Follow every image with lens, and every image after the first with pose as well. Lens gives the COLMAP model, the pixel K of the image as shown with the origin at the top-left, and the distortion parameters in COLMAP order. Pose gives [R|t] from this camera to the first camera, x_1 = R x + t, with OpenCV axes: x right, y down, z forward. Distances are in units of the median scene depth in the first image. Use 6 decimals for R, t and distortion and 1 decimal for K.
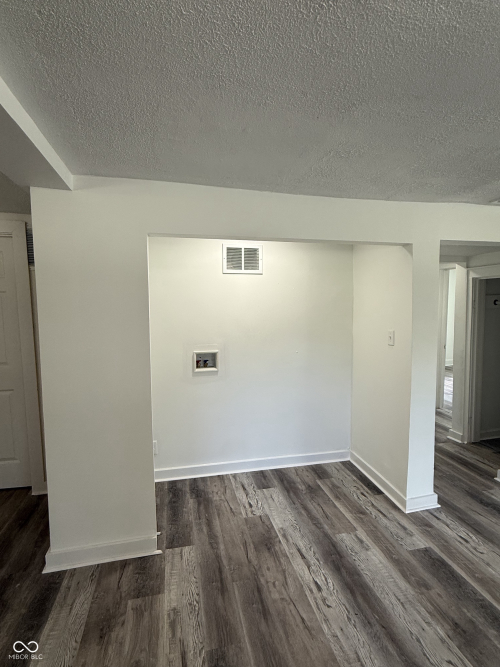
lens RADIAL K [[341.3, 0, 250.0], [0, 341.3, 333.5], [0, 0, 1]] dist [0.001457, 0.000840]
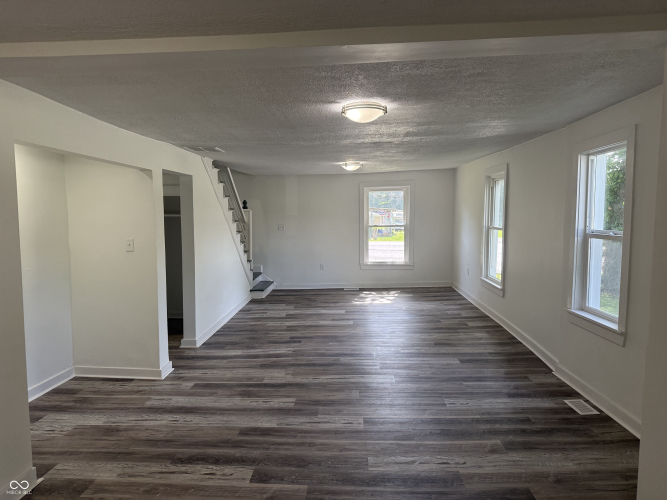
lens RADIAL K [[472.0, 0, 336.2], [0, 472.0, 247.4], [0, 0, 1]] dist [0.080284, -0.112400]
pose [[0.271720, -0.059173, 0.960555, -1.061622], [0.078325, 0.996157, 0.039210, 0.013597], [-0.959184, 0.064581, 0.275311, -0.150675]]
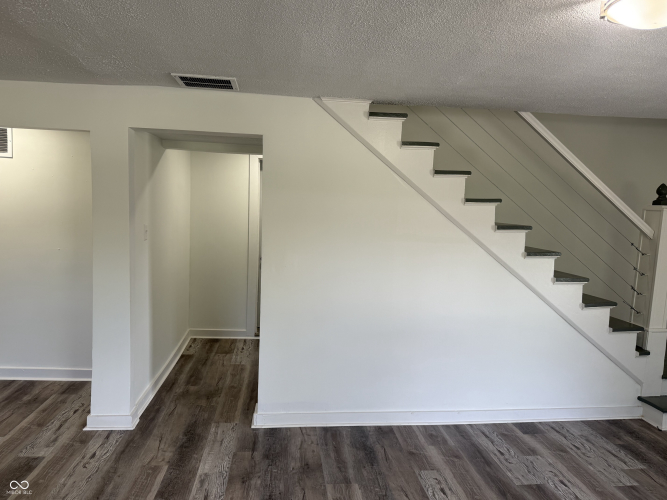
lens RADIAL K [[495.9, 0, 333.5], [0, 495.9, 250.0], [0, 0, 1]] dist [-0.005323, -0.004552]
pose [[0.990696, 0.063743, -0.120241, 1.240373], [-0.061289, 0.997831, 0.024004, -0.021448], [0.121511, -0.016411, 0.992454, -0.210492]]
